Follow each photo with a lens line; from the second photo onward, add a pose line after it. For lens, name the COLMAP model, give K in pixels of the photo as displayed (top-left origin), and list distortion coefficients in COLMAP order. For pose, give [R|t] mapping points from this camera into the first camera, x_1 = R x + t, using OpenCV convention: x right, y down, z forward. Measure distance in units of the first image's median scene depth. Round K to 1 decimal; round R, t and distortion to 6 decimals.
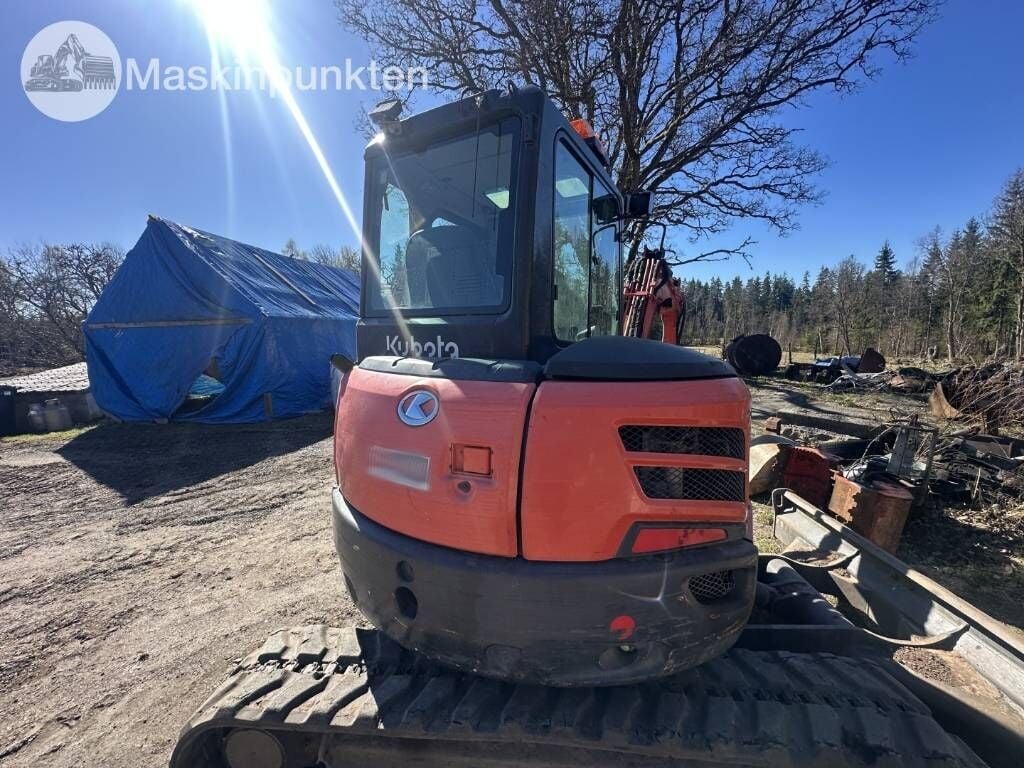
lens RADIAL K [[407.6, 0, 512.0], [0, 407.6, 384.0], [0, 0, 1]] dist [-0.004886, 0.000906]
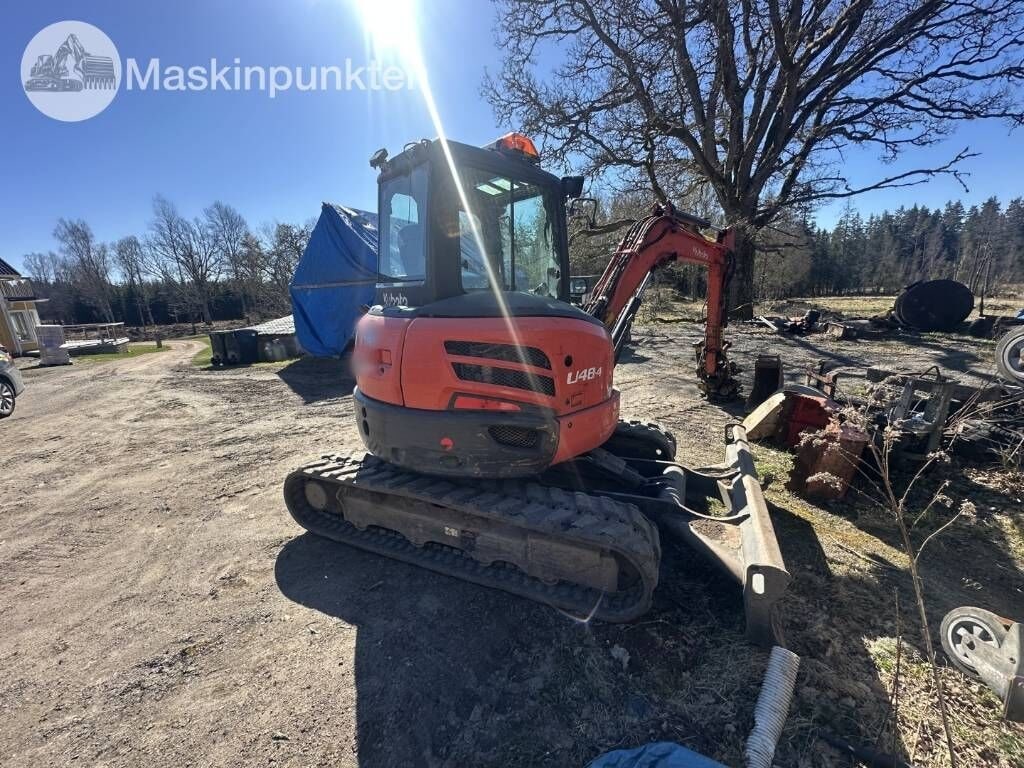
lens RADIAL K [[408.4, 0, 512.0], [0, 408.4, 384.0], [0, 0, 1]] dist [-0.005674, 0.000218]
pose [[0.939943, 0.057775, -0.336406, 0.169442], [-0.019627, 0.993088, 0.115716, 0.010792], [0.340767, -0.102164, 0.934581, -0.098064]]
